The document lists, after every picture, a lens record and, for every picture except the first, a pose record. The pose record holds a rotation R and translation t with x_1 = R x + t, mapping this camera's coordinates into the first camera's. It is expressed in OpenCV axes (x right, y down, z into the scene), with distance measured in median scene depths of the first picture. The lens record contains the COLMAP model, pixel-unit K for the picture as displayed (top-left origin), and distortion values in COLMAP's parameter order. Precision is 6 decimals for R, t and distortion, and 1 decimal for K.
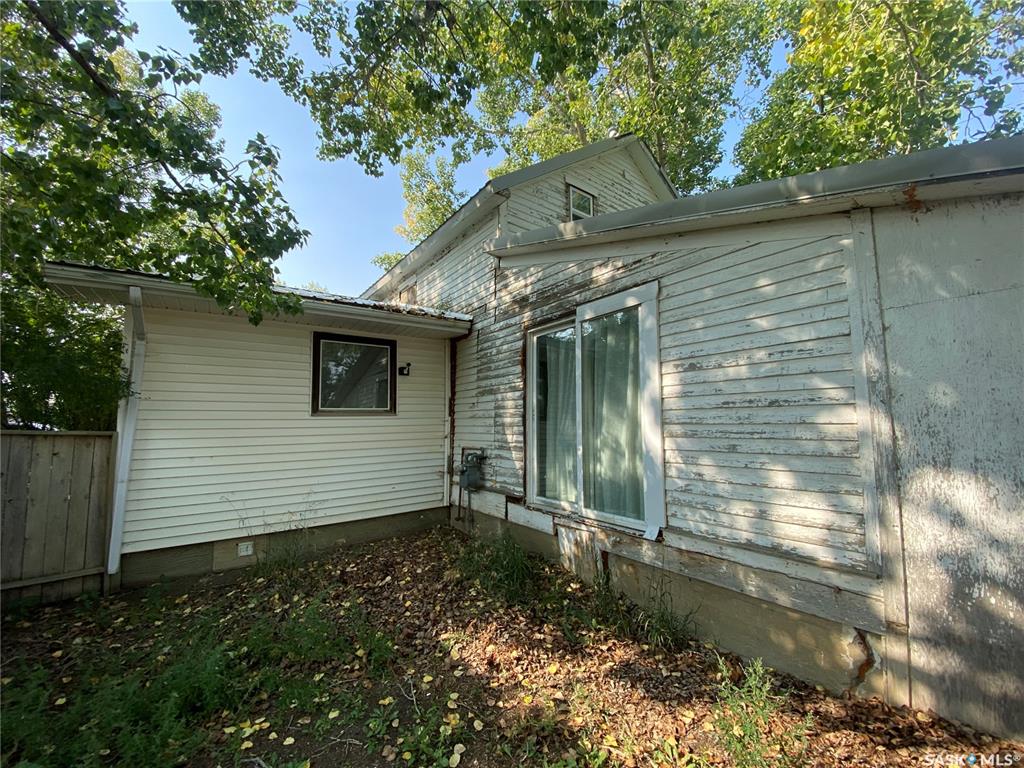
lens RADIAL K [[395.1, 0, 491.5], [0, 395.1, 386.7], [0, 0, 1]] dist [0.021223, -0.019625]
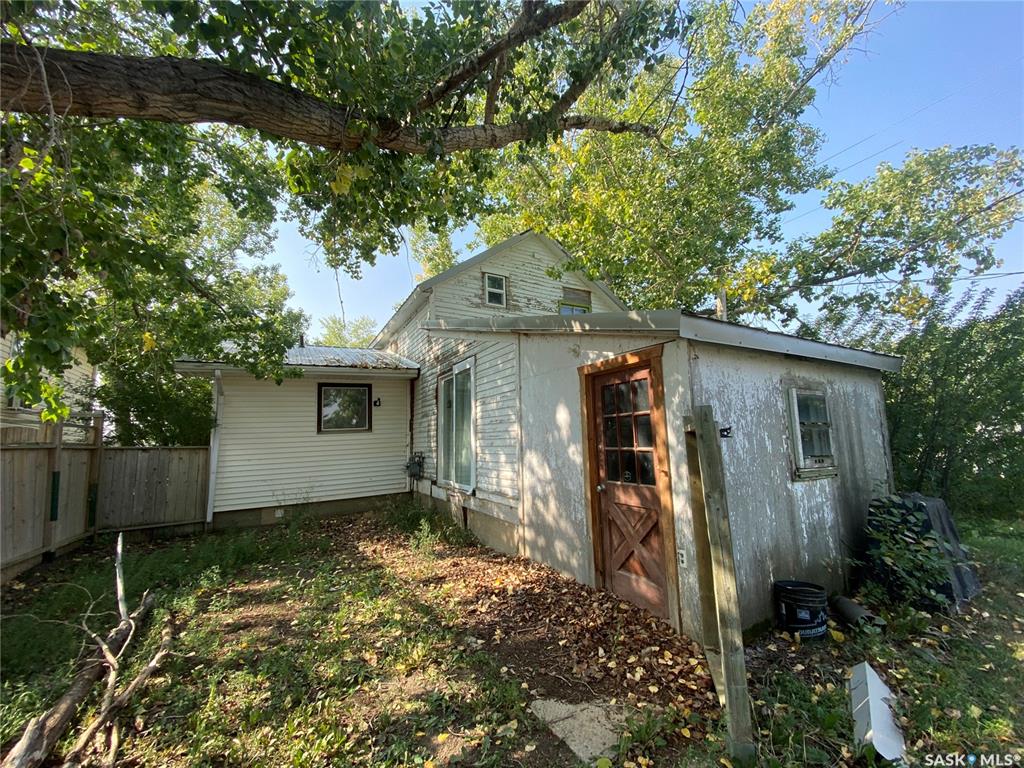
lens RADIAL K [[404.2, 0, 512.0], [0, 404.2, 384.0], [0, 0, 1]] dist [0.002230, -0.013297]
pose [[0.992886, -0.043855, -0.110703, 0.645341], [0.039969, 0.998512, -0.037087, -0.047371], [0.112165, 0.032399, 0.993161, -0.688589]]
